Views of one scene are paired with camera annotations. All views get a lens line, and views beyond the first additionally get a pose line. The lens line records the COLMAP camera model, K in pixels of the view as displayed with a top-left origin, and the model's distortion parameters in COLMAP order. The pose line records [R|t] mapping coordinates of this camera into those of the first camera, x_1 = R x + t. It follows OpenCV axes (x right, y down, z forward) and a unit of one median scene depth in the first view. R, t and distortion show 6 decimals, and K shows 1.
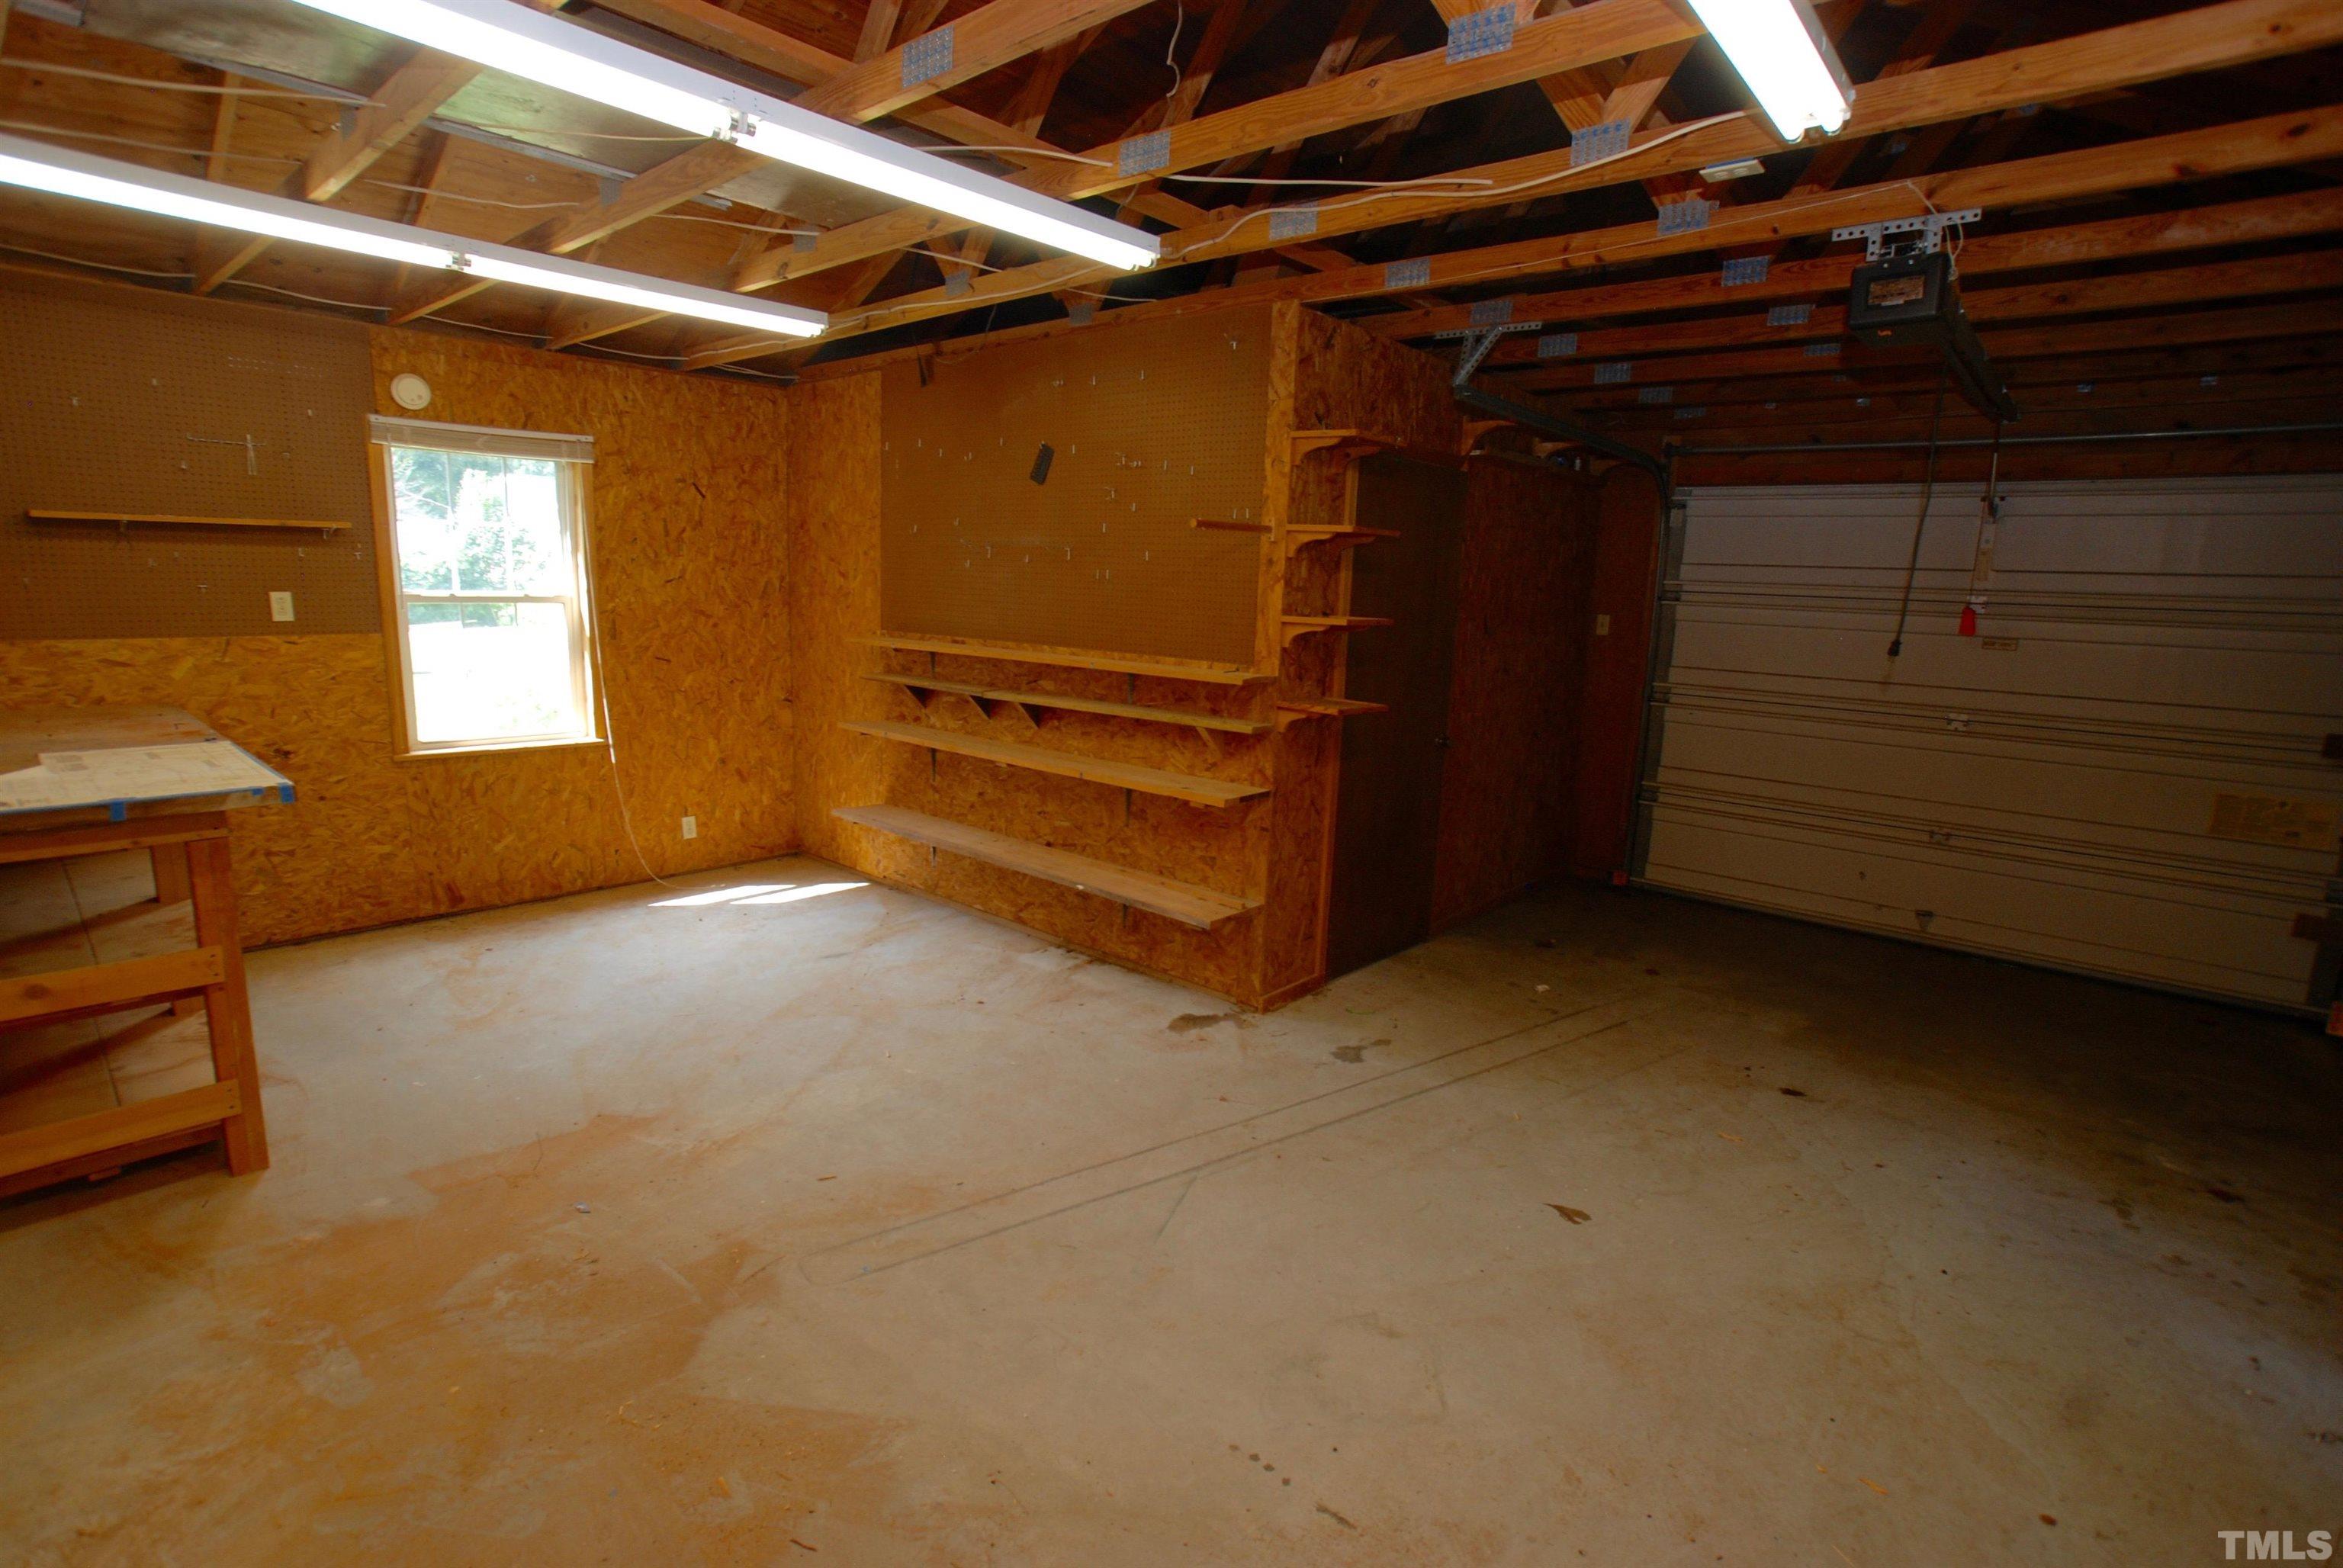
lens RADIAL K [[1129.6, 0, 1150.9], [0, 1129.6, 785.7], [0, 0, 1]] dist [-0.074013, 0.037830]
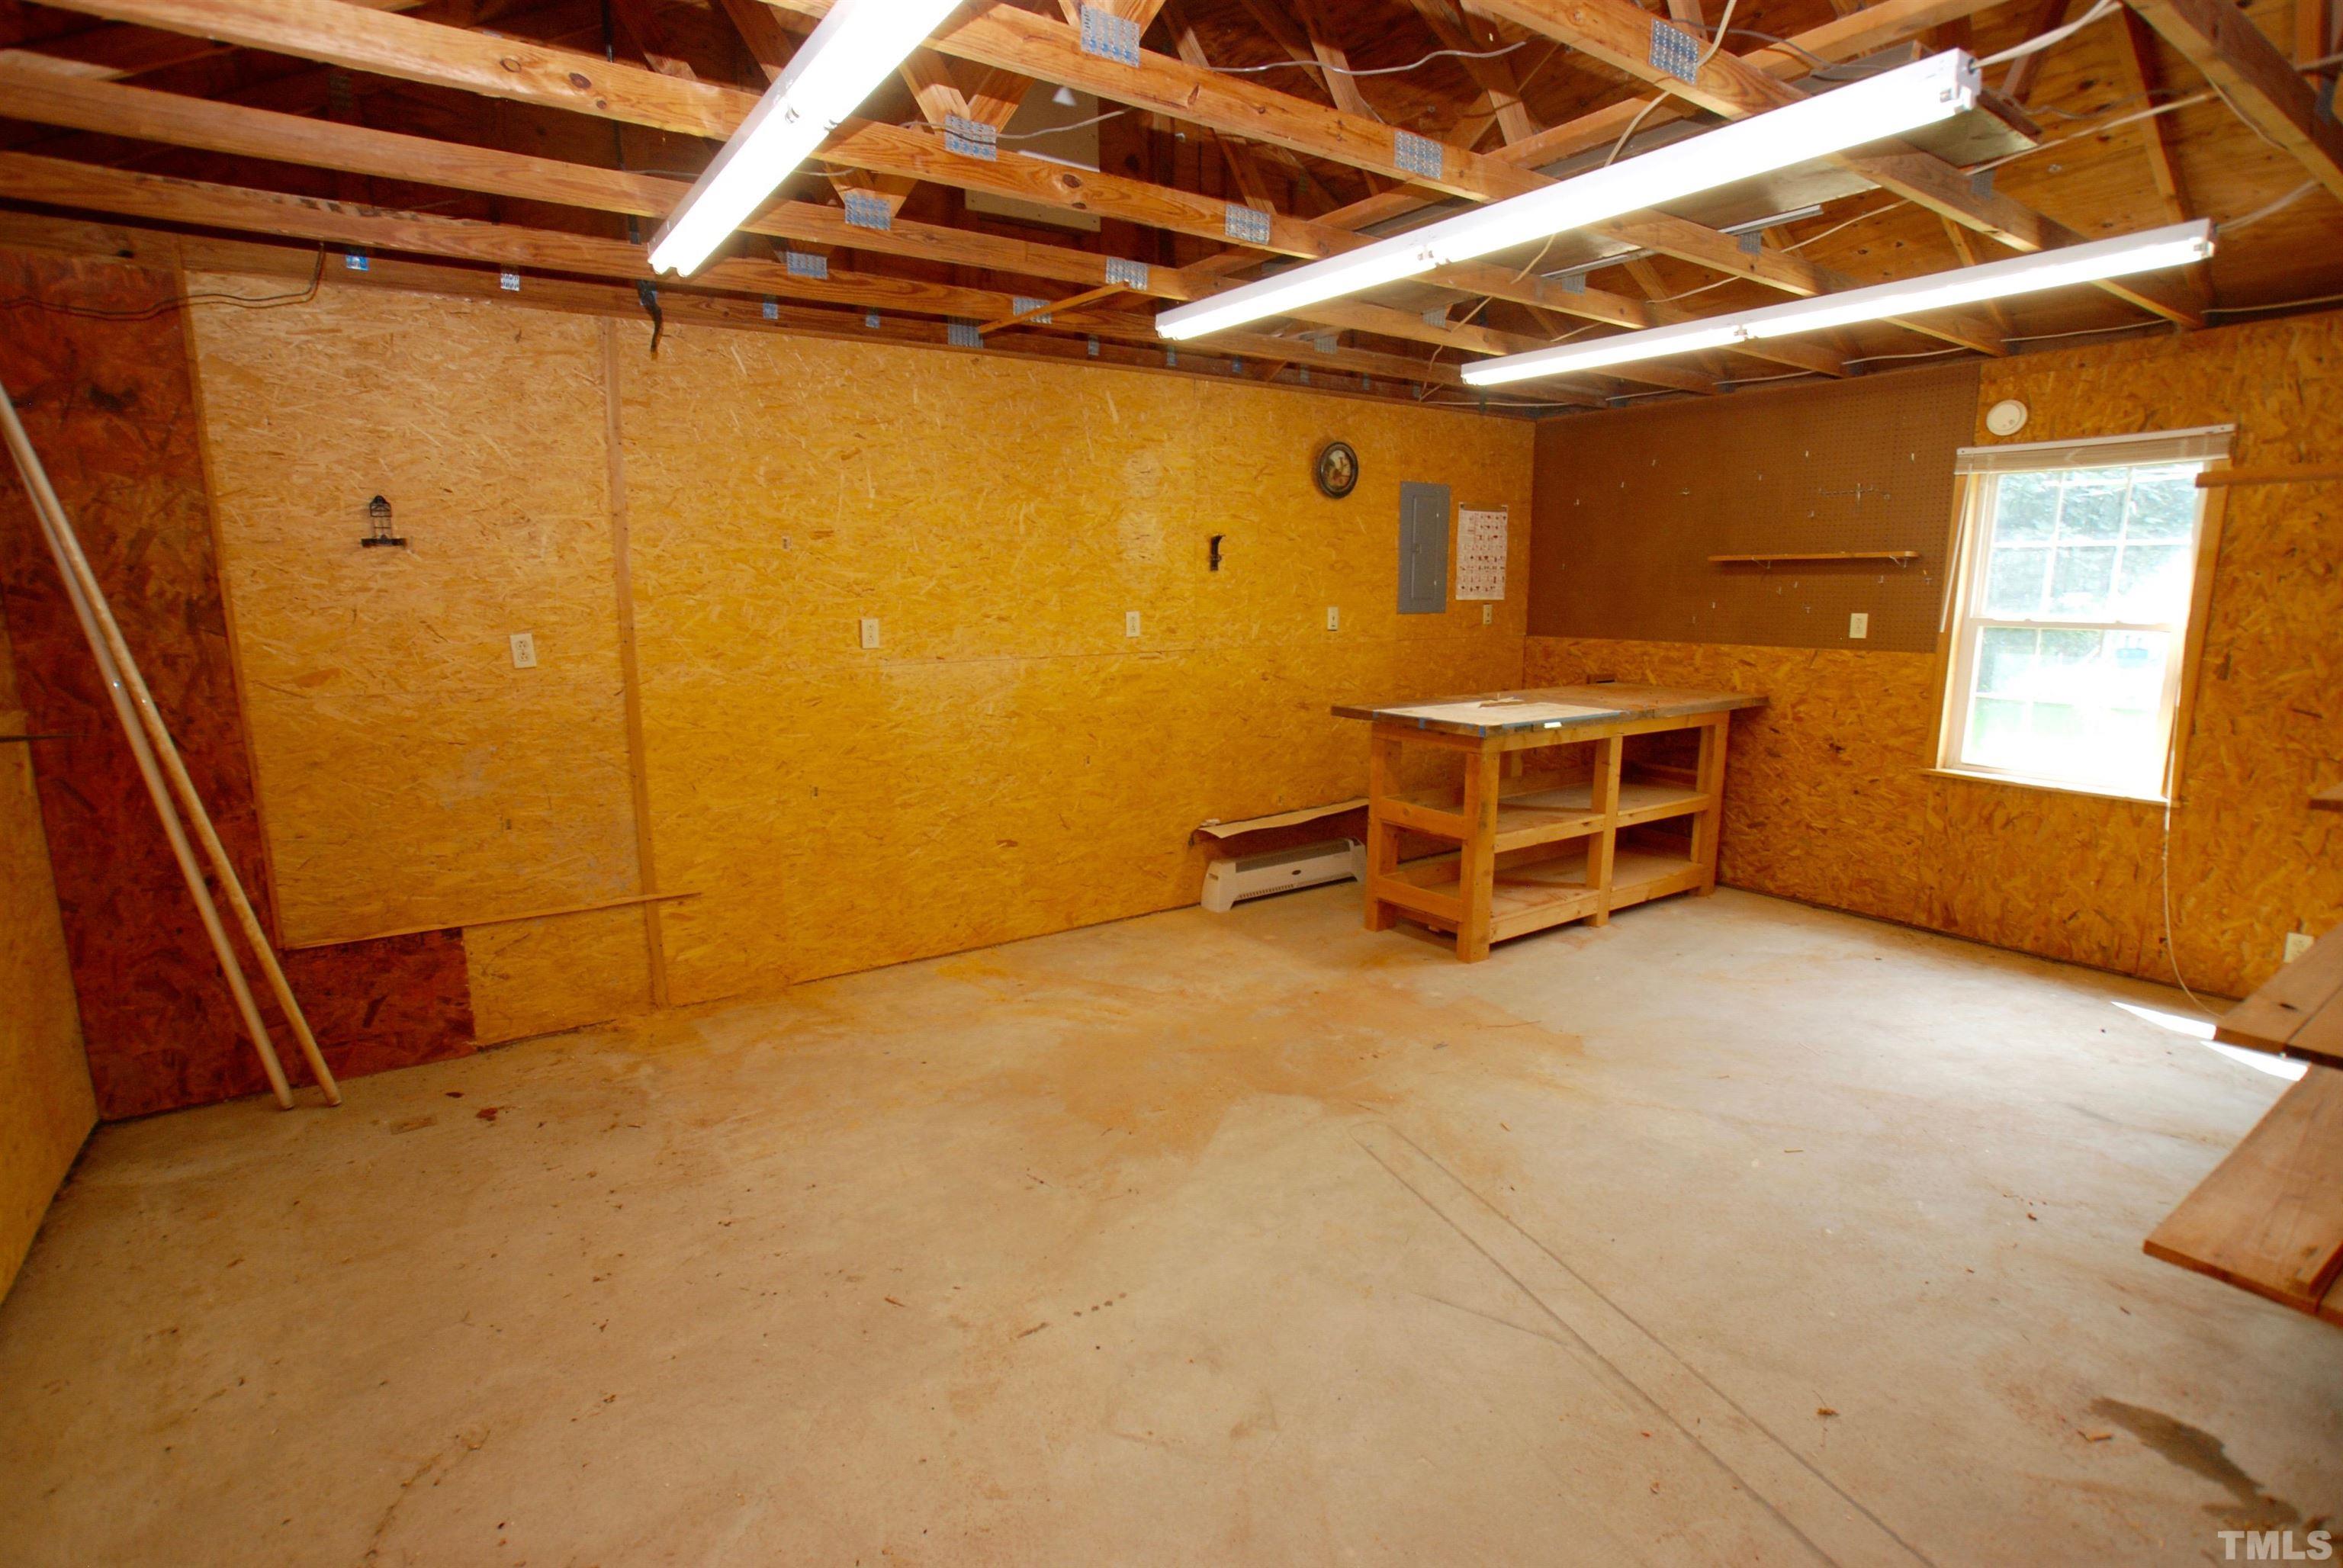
lens RADIAL K [[1129.6, 0, 1150.9], [0, 1129.6, 785.7], [0, 0, 1]] dist [-0.074013, 0.037830]
pose [[-0.249500, 0.142971, -0.957762, 0.544204], [-0.177100, 0.965624, 0.190280, -0.085263], [0.952043, 0.217094, -0.215603, 0.548435]]
